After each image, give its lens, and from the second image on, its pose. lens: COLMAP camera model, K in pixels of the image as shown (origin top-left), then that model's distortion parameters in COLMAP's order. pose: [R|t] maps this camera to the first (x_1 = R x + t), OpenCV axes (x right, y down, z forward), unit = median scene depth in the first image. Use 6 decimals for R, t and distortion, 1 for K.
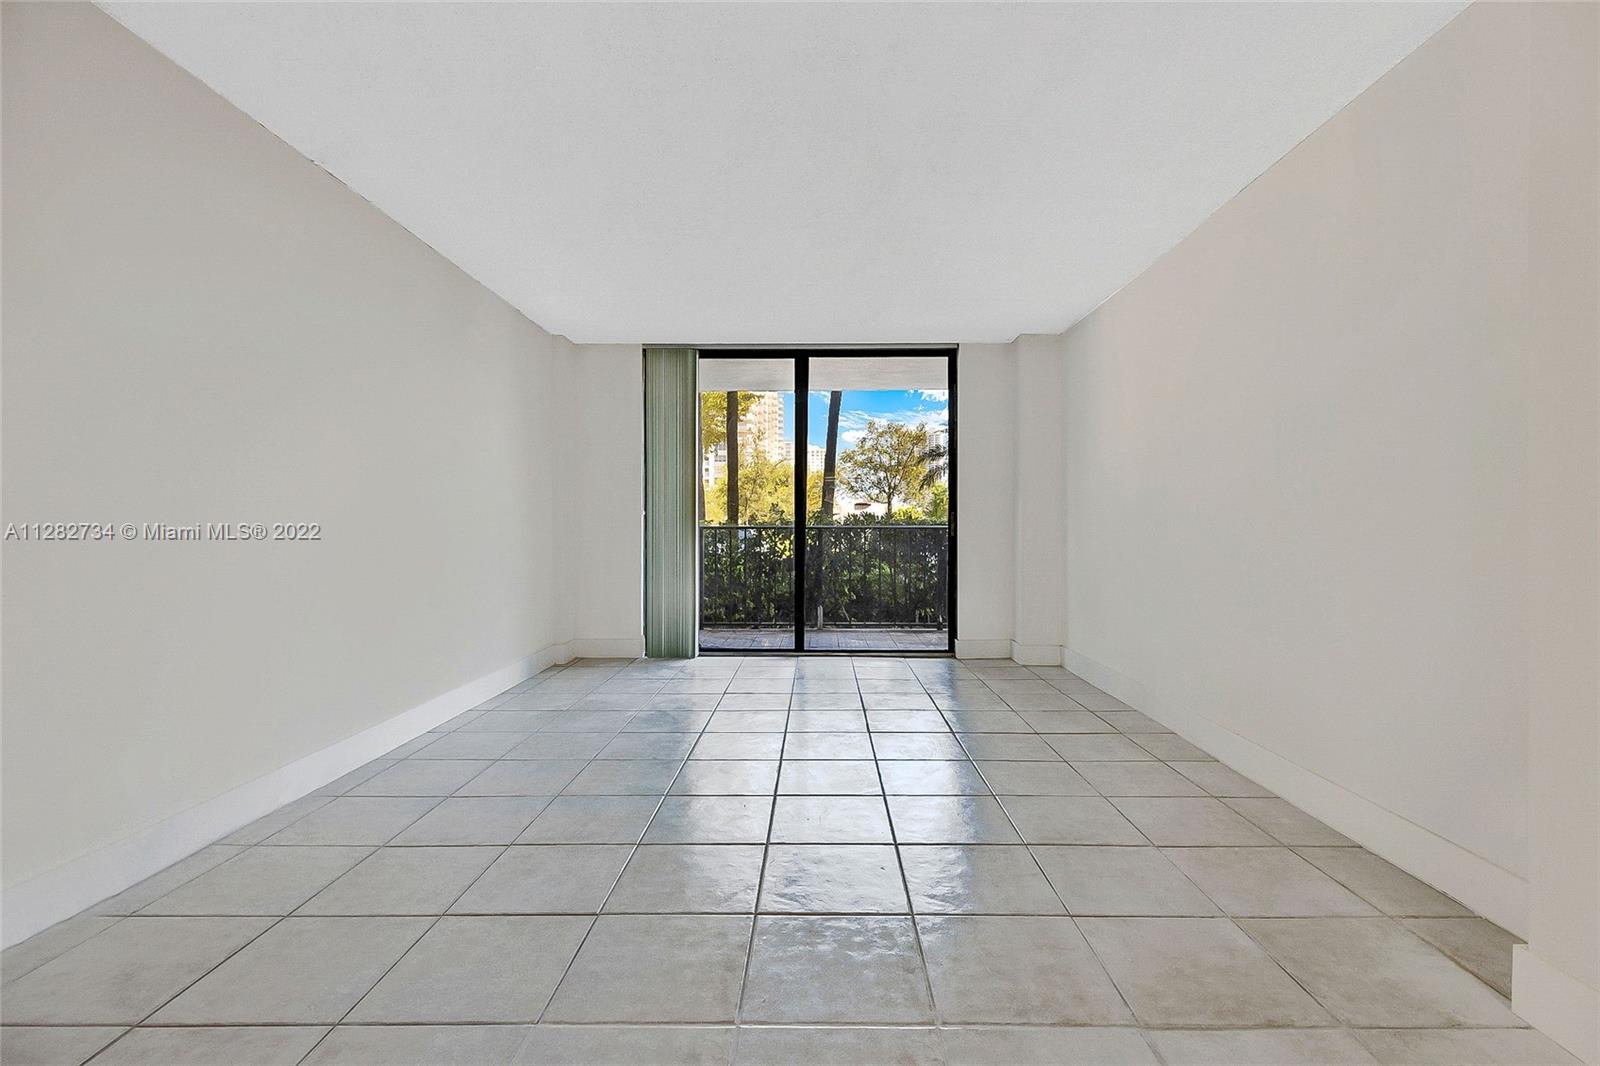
lens RADIAL K [[719.5, 0, 807.3], [0, 719.5, 524.6], [0, 0, 1]] dist [0.004609, 0.000860]
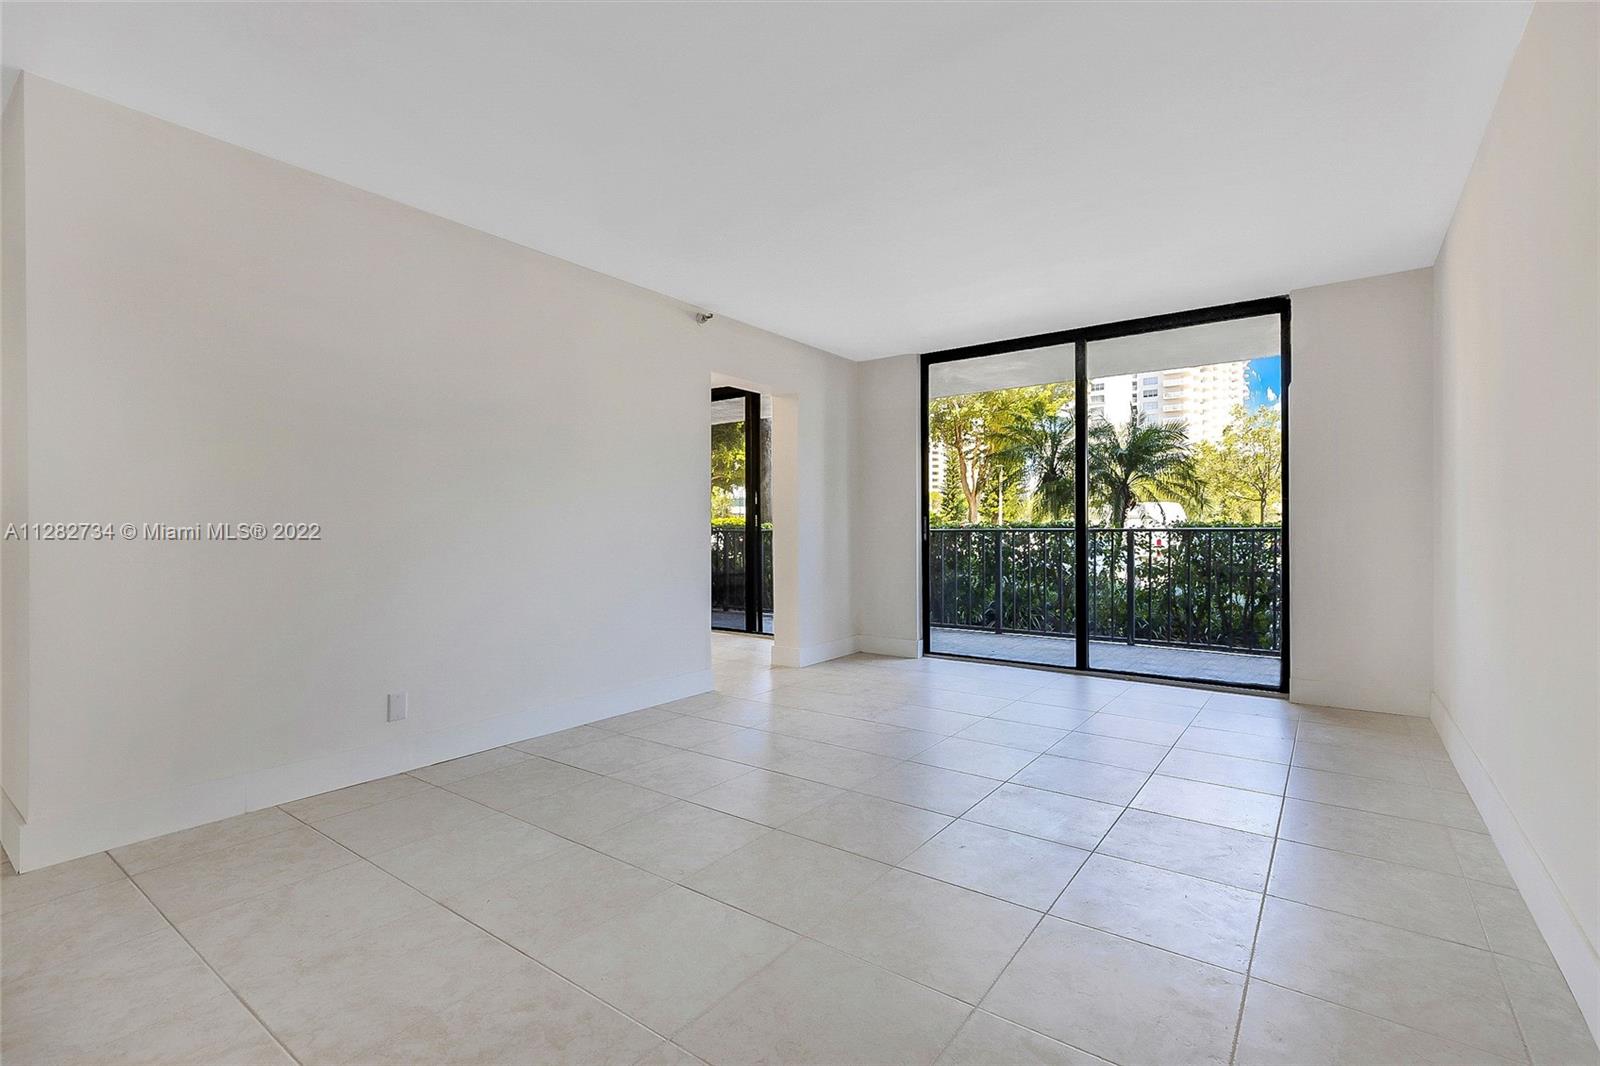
lens RADIAL K [[719.5, 0, 808.6], [0, 719.5, 526.5], [0, 0, 1]] dist [0.004609, 0.000860]
pose [[0.816509, -0.008635, -0.577269, 0.237836], [0.006763, 0.999963, -0.005392, 0.001160], [0.577294, 0.000499, 0.816536, 0.061598]]
